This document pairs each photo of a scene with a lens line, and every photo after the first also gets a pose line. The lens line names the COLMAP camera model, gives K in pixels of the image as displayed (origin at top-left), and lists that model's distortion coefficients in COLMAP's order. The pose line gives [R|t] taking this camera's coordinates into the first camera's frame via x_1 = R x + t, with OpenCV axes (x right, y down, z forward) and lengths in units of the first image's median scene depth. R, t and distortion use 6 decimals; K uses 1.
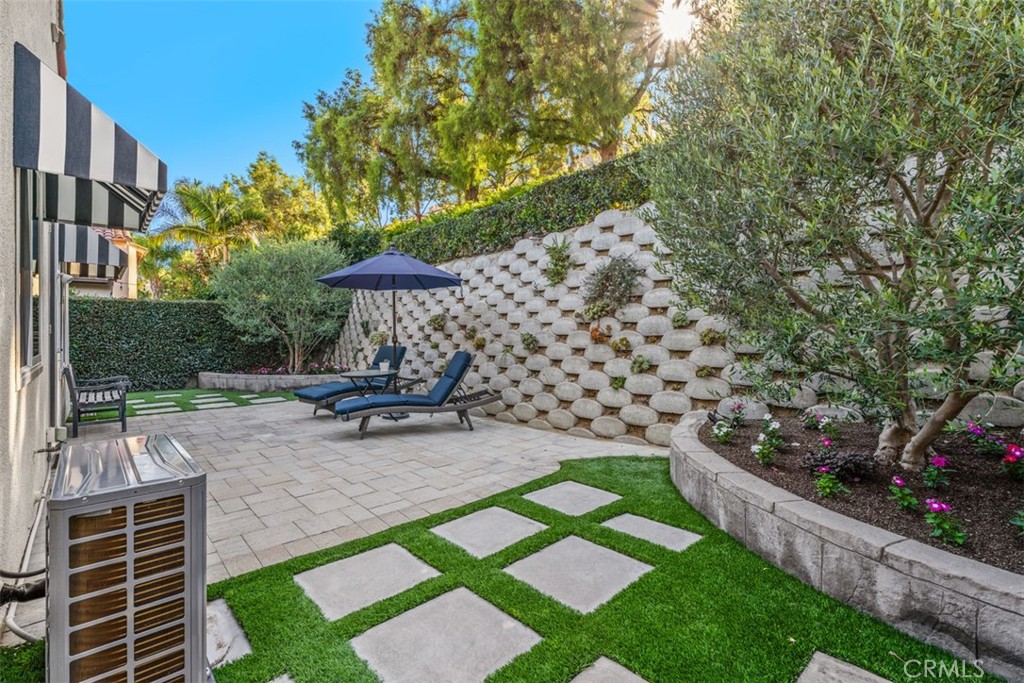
lens RADIAL K [[458.9, 0, 511.8], [0, 458.9, 338.7], [0, 0, 1]] dist [0.002270, 0.000508]
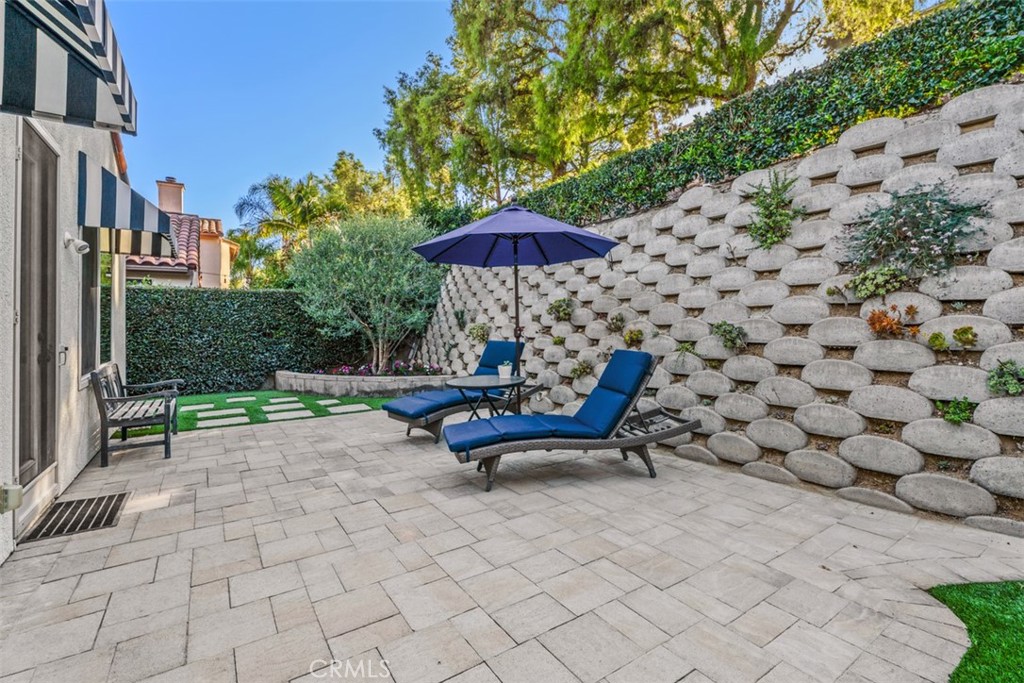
lens RADIAL K [[456.6, 0, 510.3], [0, 456.6, 325.2], [0, 0, 1]] dist [-0.001219, 0.000201]
pose [[0.988733, -0.005602, -0.149582, -0.132843], [0.003276, 0.999870, -0.015791, 0.001136], [0.149651, 0.015123, 0.988623, 0.251877]]
